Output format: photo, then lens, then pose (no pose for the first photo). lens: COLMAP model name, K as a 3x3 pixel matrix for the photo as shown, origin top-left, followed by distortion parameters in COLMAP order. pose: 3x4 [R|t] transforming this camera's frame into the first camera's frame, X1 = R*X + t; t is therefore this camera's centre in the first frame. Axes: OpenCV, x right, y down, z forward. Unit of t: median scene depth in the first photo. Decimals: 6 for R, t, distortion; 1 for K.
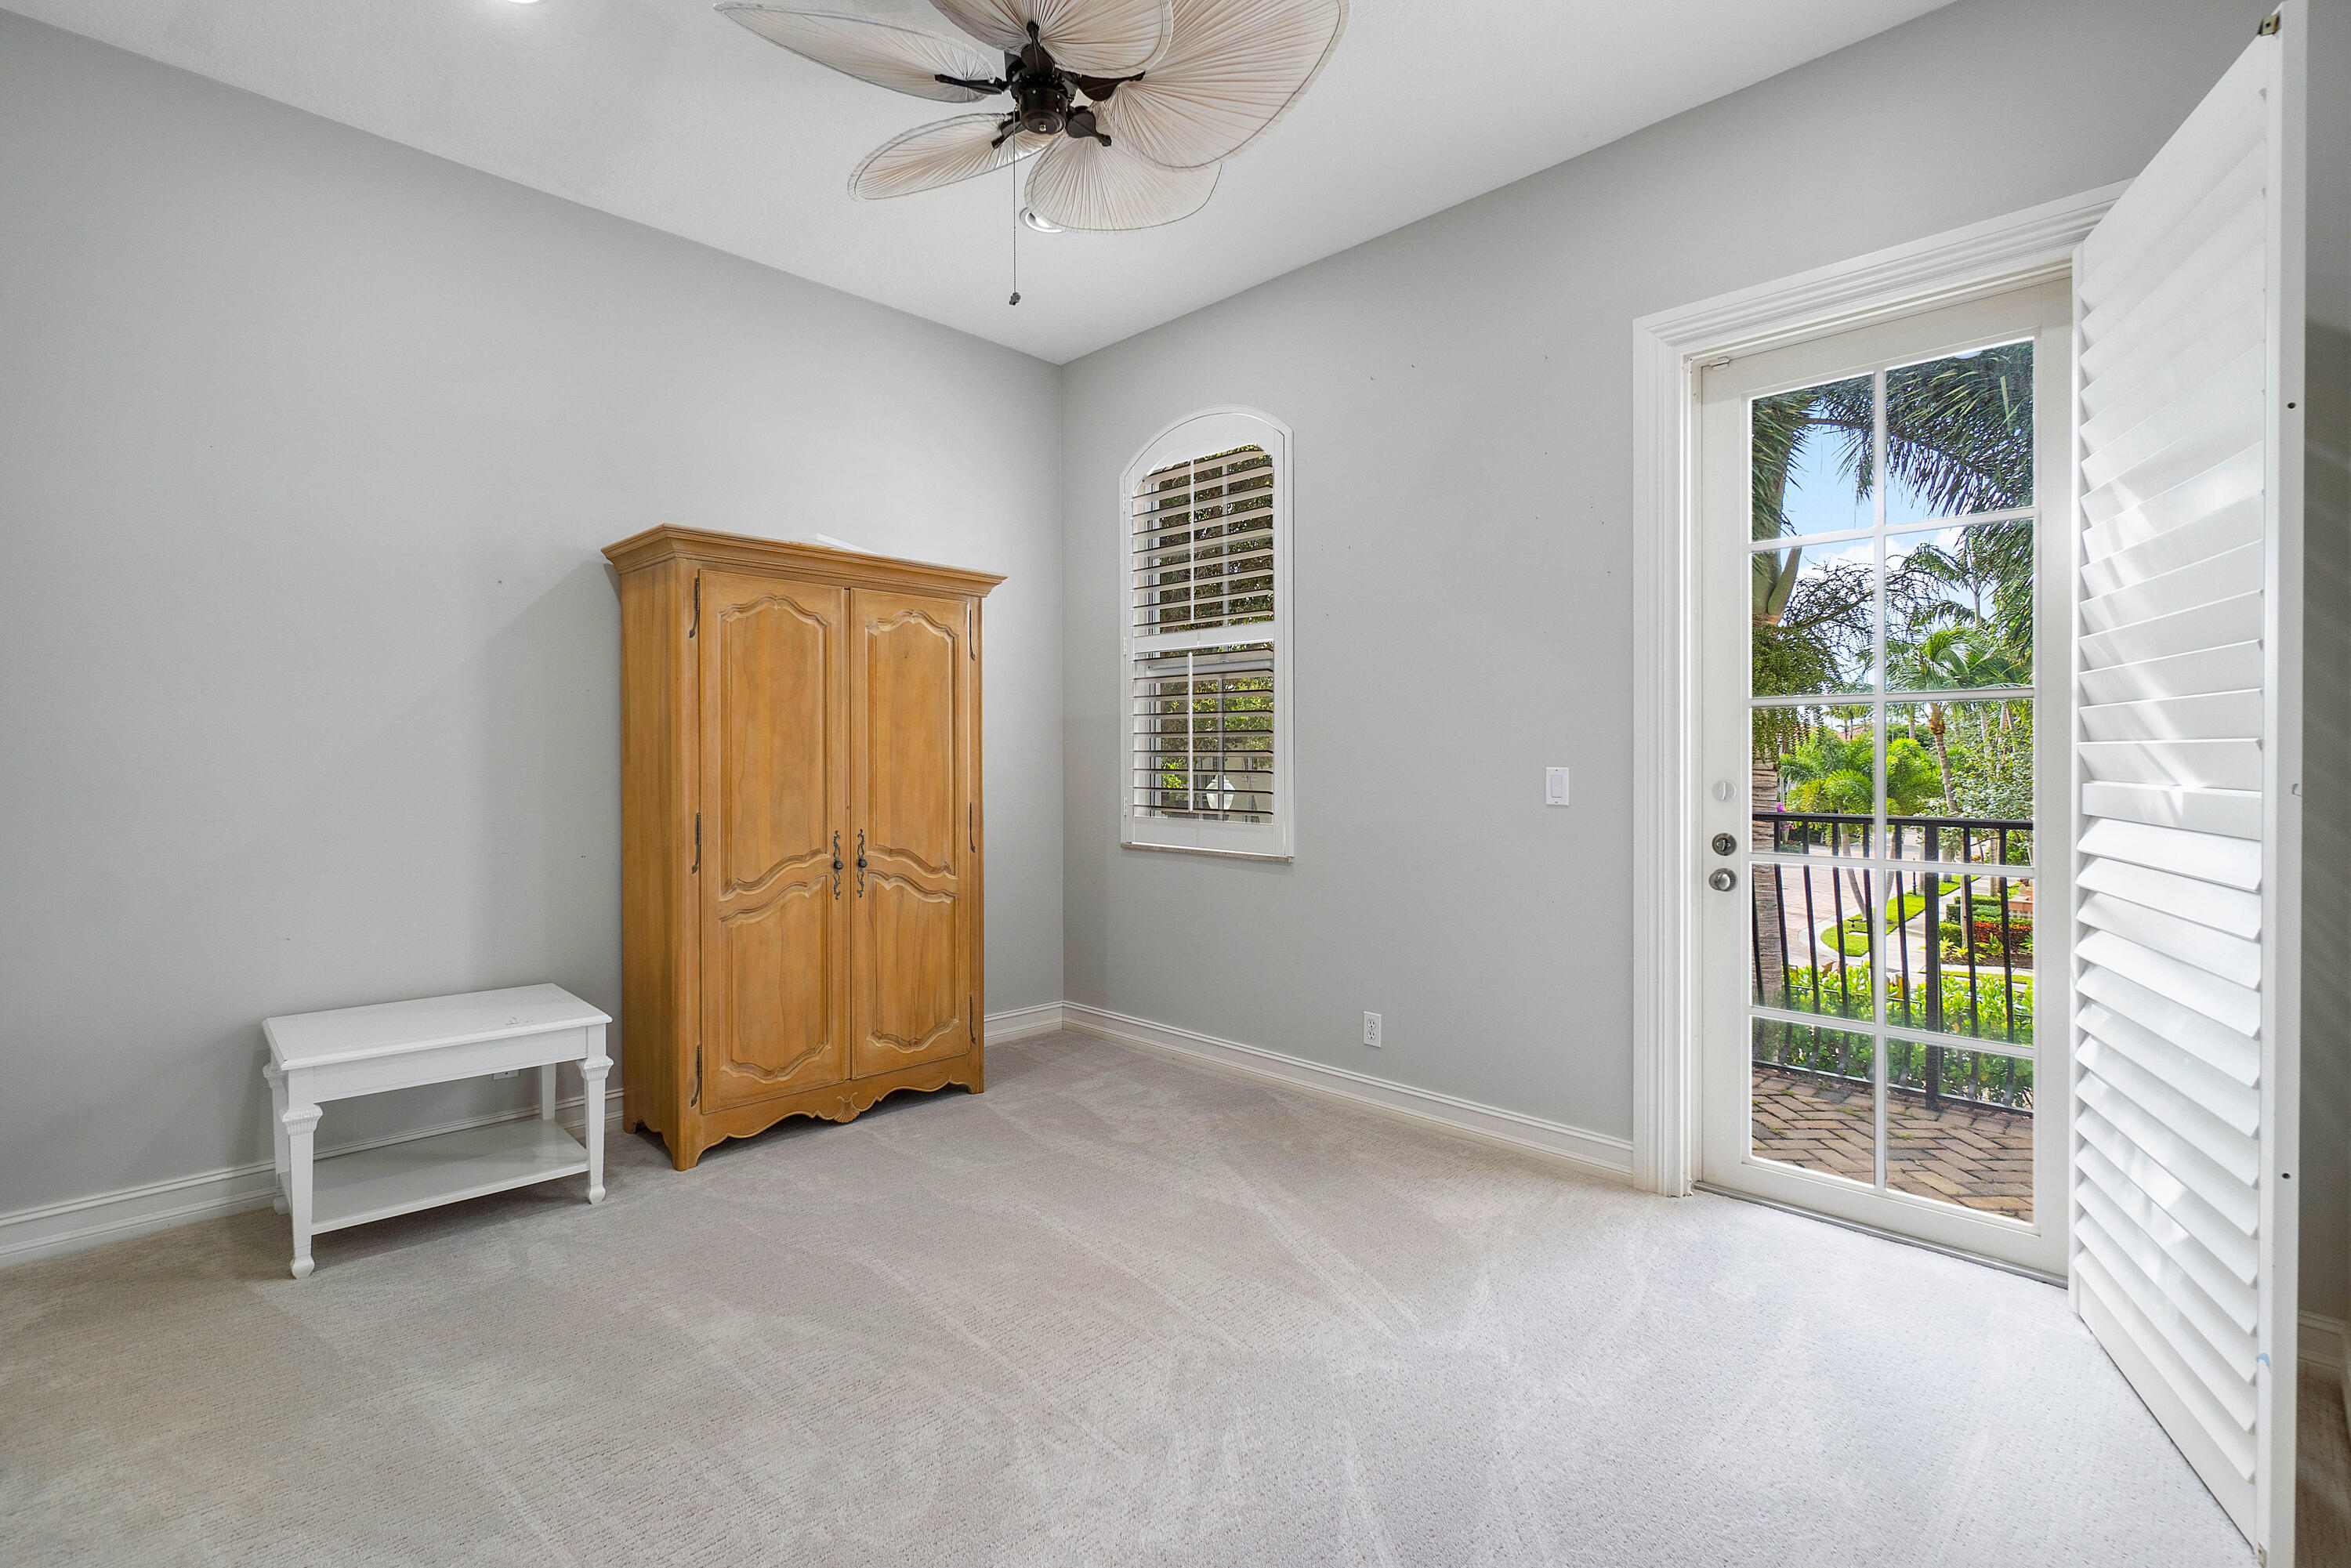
lens RADIAL K [[1069.1, 0, 1176.1], [0, 1069.1, 748.4], [0, 0, 1]] dist [0.000590, -0.000028]
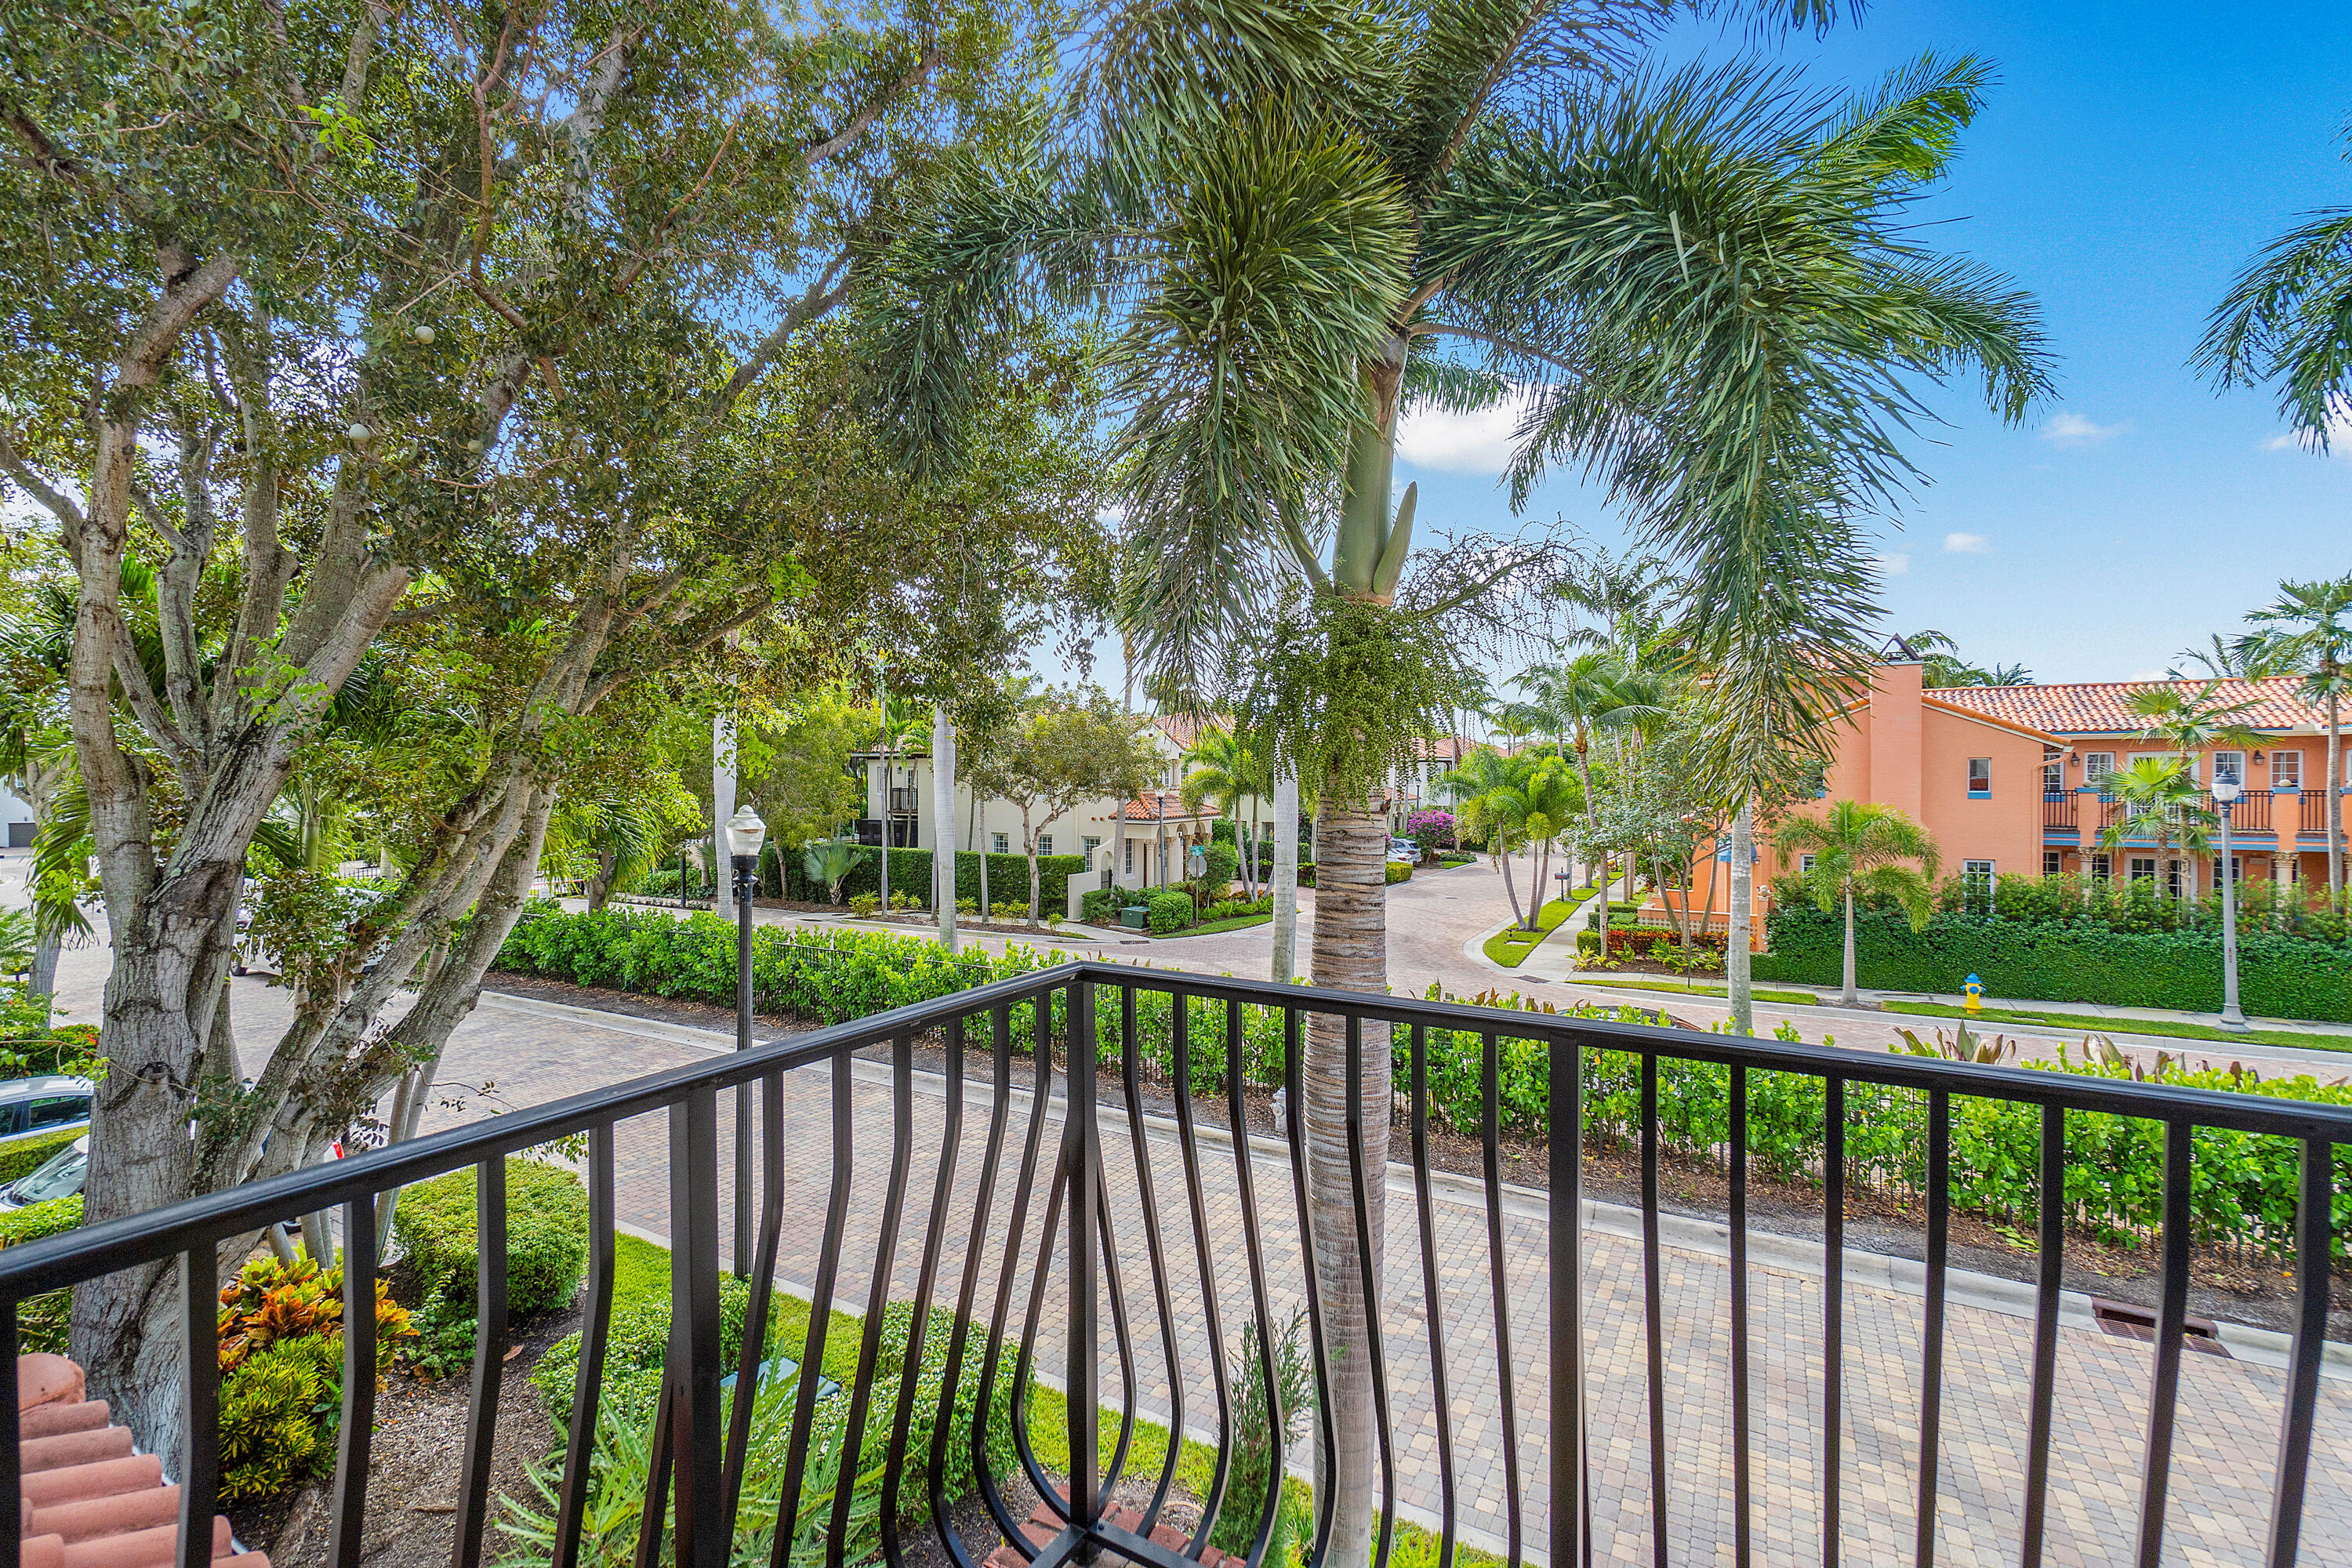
lens RADIAL K [[1069.6, 0, 1176.6], [0, 1069.6, 748.4], [0, 0, 1]] dist [0.000590, -0.000028]
pose [[0.966950, 0.002682, 0.254950, 0.060859], [0.000946, 0.999900, -0.014109, -0.002884], [-0.254963, 0.013884, 0.966851, 0.085940]]
